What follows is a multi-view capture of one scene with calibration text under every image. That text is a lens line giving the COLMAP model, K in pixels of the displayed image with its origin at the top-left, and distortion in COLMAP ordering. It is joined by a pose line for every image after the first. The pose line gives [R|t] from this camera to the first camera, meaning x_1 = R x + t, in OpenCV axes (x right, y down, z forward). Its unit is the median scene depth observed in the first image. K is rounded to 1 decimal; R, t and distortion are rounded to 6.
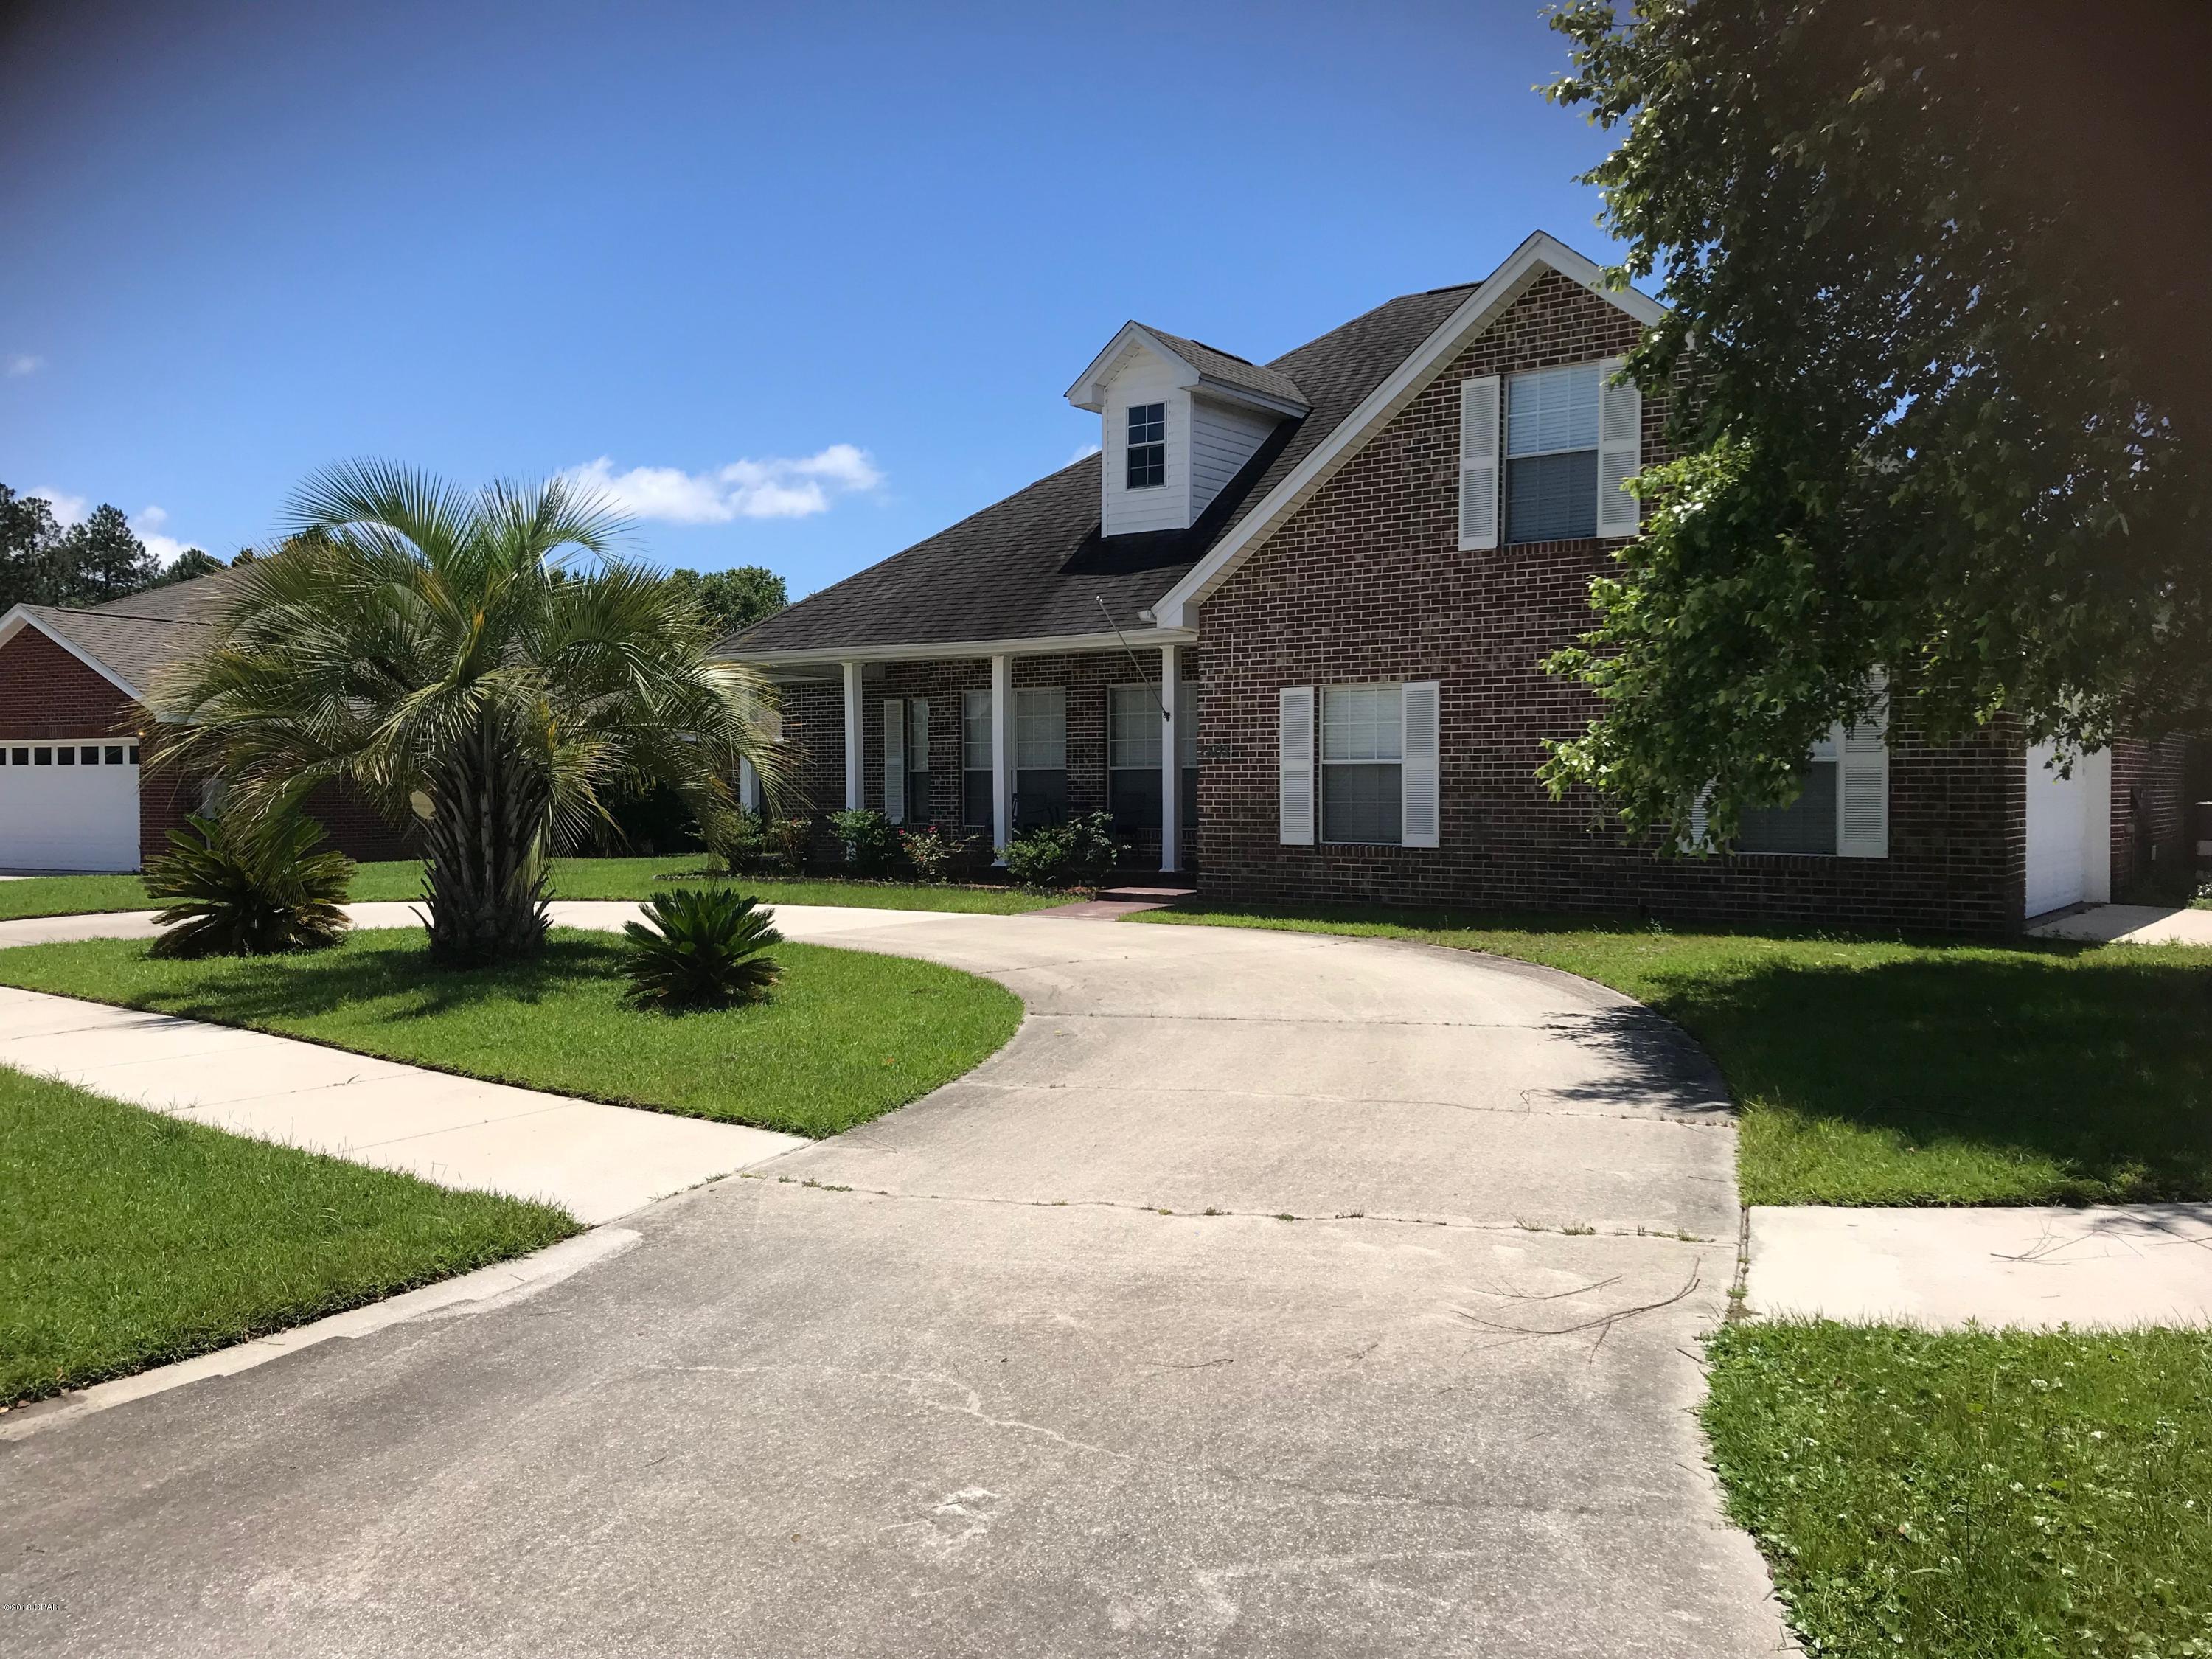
lens RADIAL K [[1792.9, 0, 1106.0], [0, 1792.9, 829.5], [0, 0, 1]] dist [0.000269, -0.007539]
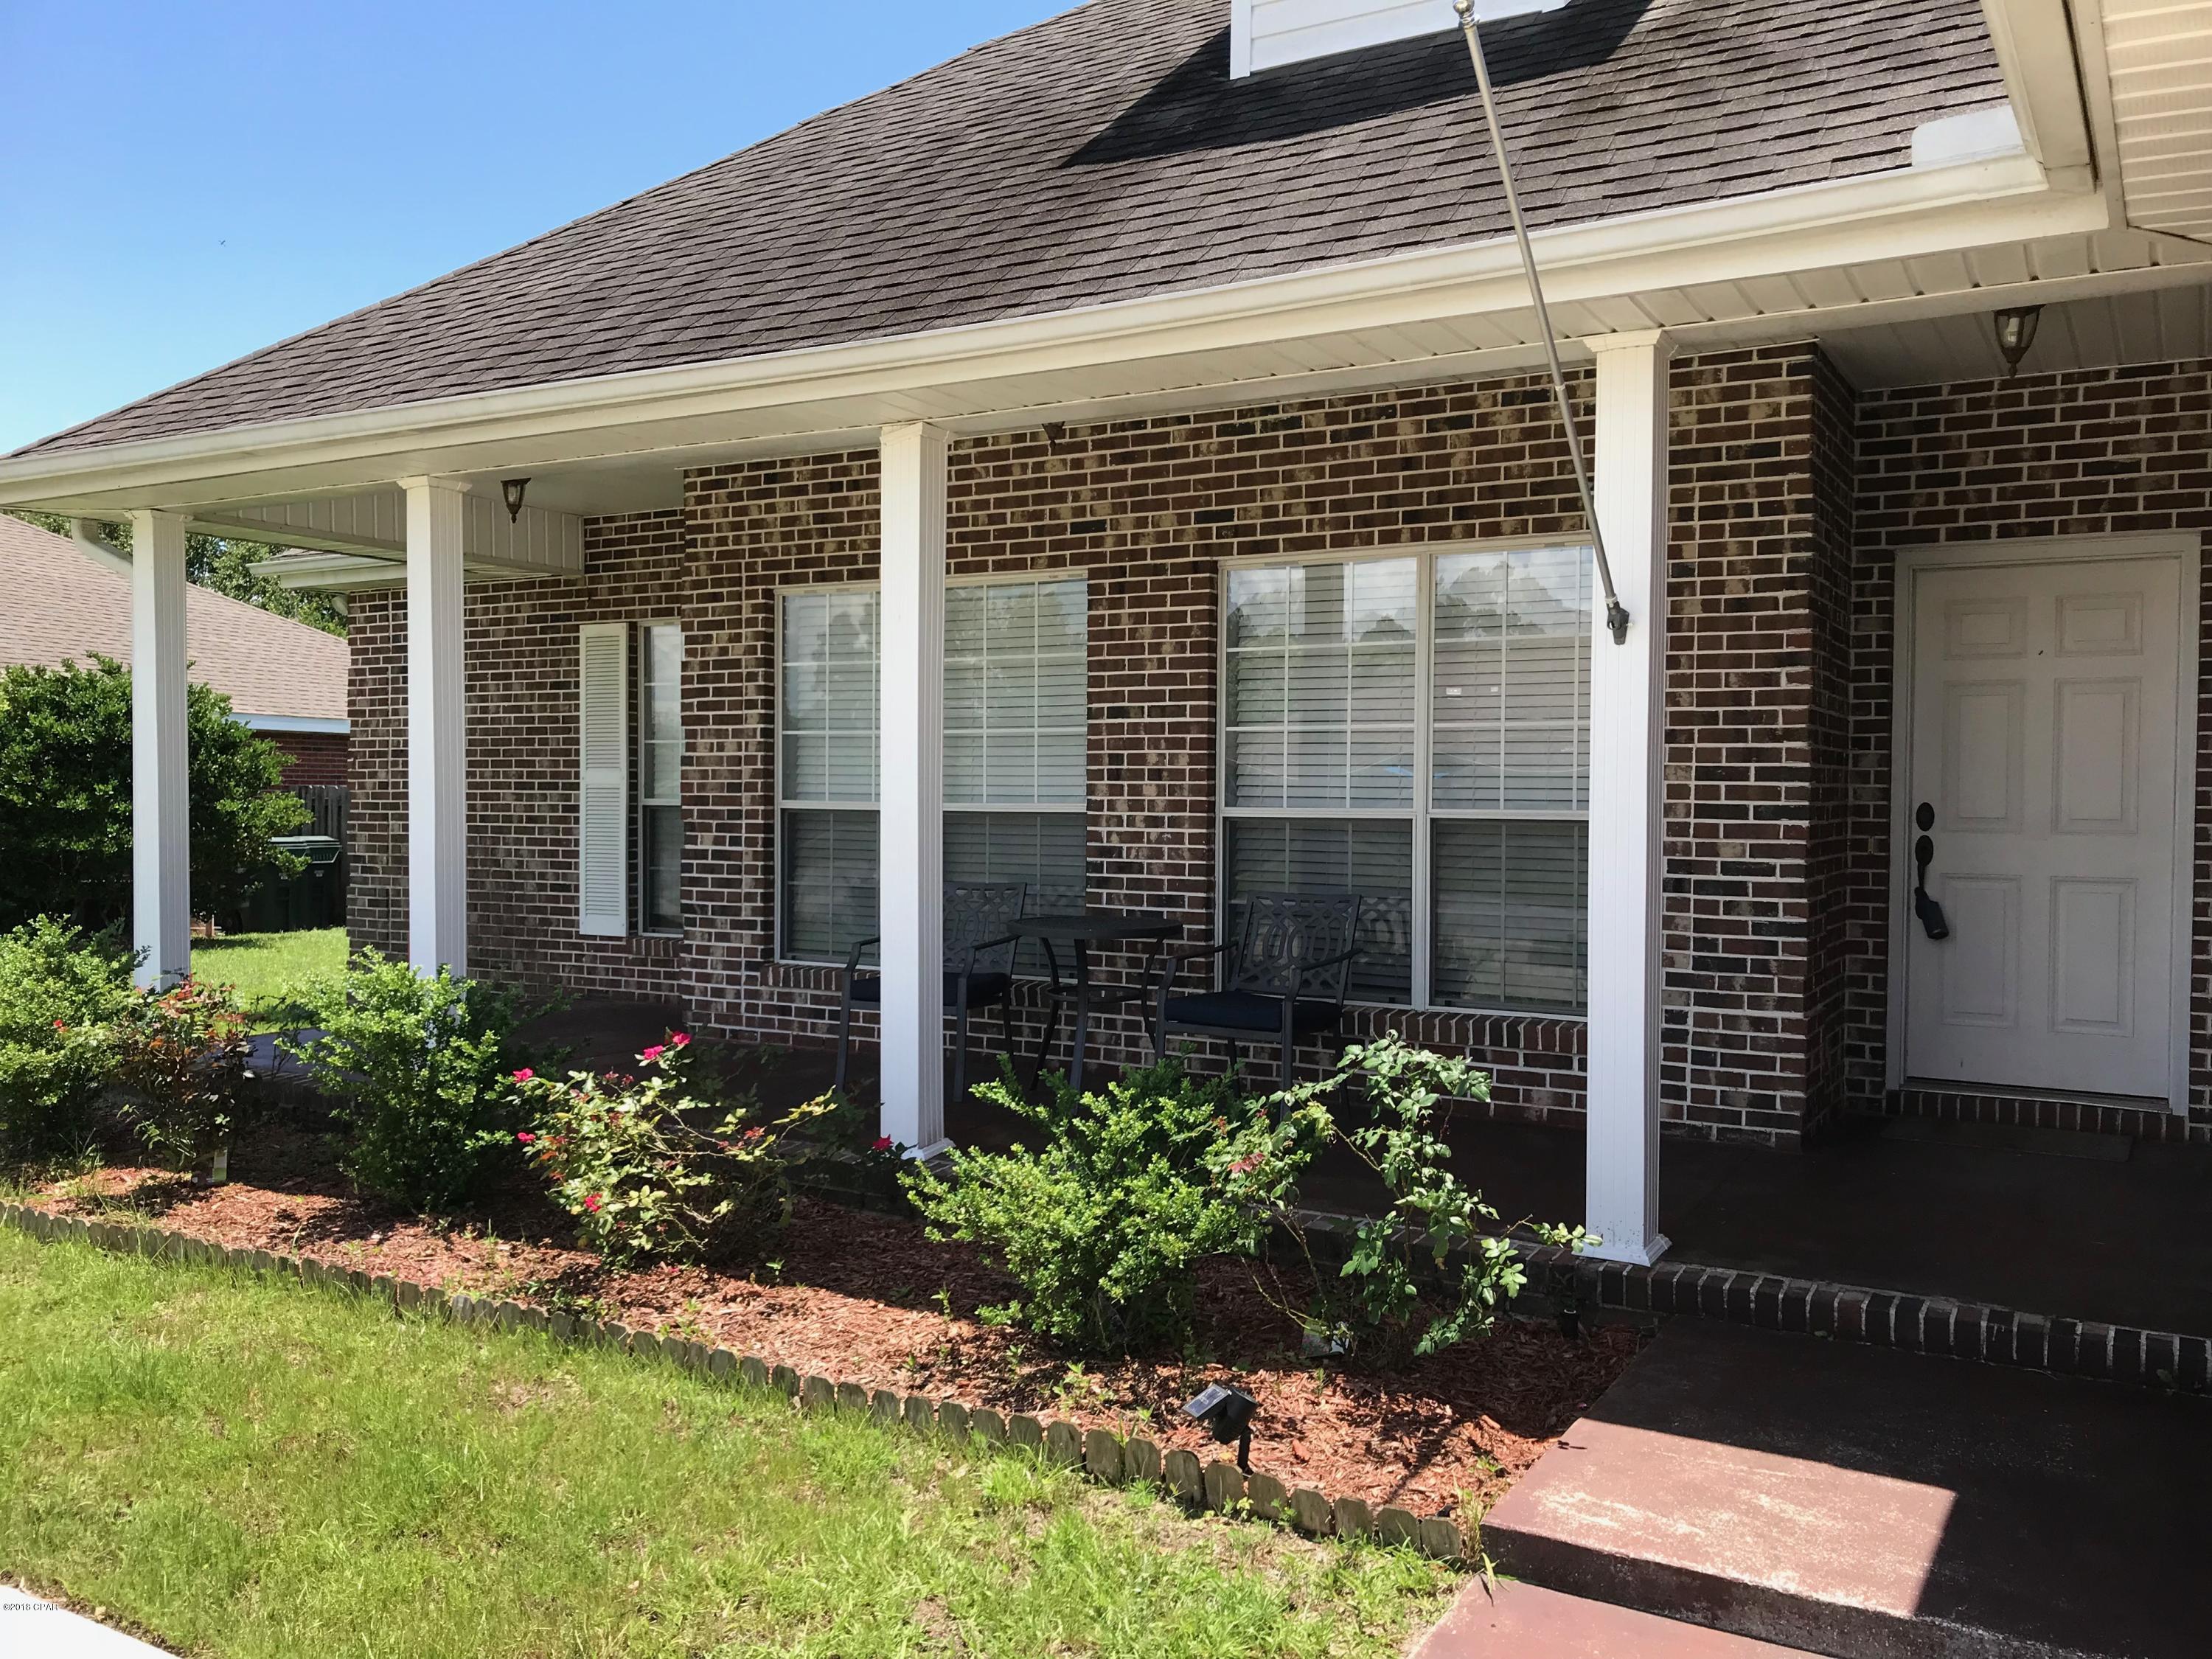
lens RADIAL K [[1792.9, 0, 1106.0], [0, 1792.9, 829.5], [0, 0, 1]] dist [0.000269, -0.007539]
pose [[0.995040, 0.010908, 0.098877, -0.053527], [-0.010440, 0.999932, -0.005240, -0.030038], [-0.098928, 0.004181, 0.995086, 0.689811]]
